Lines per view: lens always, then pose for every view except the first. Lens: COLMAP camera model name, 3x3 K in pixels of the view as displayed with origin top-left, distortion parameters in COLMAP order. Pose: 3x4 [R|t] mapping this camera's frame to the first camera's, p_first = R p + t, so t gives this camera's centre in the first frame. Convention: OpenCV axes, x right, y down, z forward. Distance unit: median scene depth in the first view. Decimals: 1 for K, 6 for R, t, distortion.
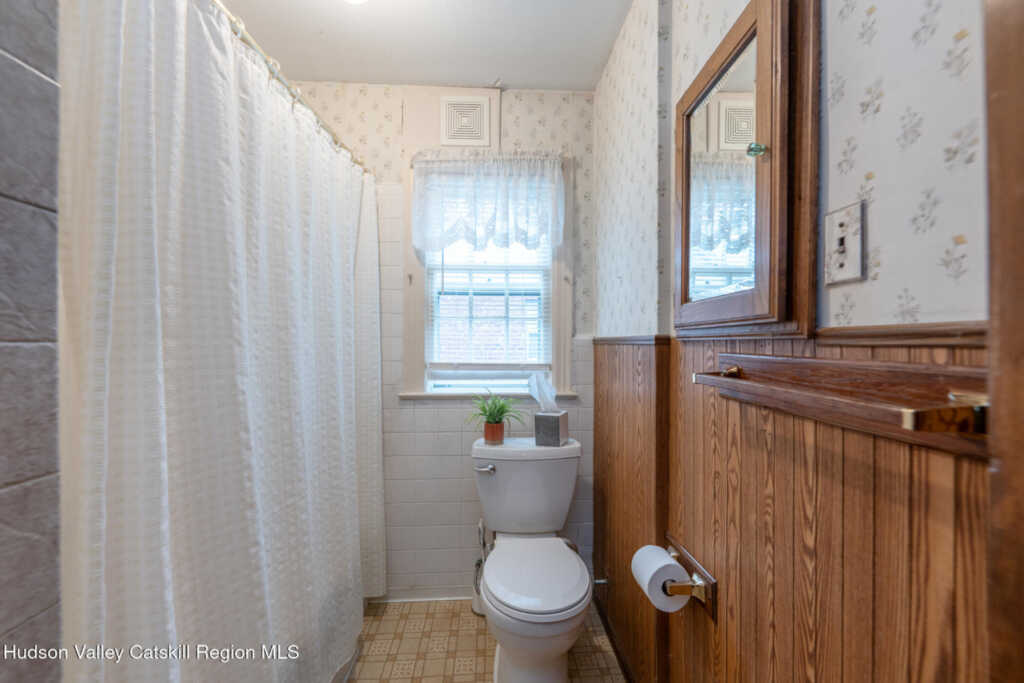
lens RADIAL K [[400.8, 0, 512.0], [0, 400.8, 341.5], [0, 0, 1]] dist [0.002938, -0.000071]
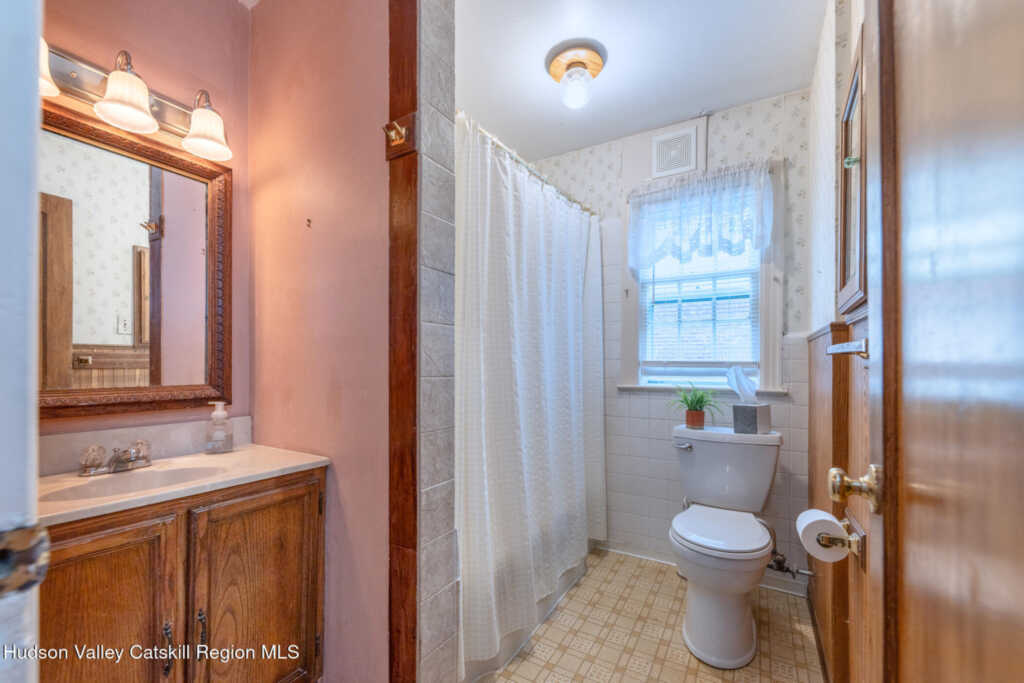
lens RADIAL K [[421.3, 0, 508.8], [0, 421.3, 361.8], [0, 0, 1]] dist [0.000519, -0.000027]
pose [[0.824641, 0.001187, -0.565655, 0.187732], [-0.004458, 0.999980, -0.004400, 0.065928], [0.565639, 0.006150, 0.824630, -0.285369]]
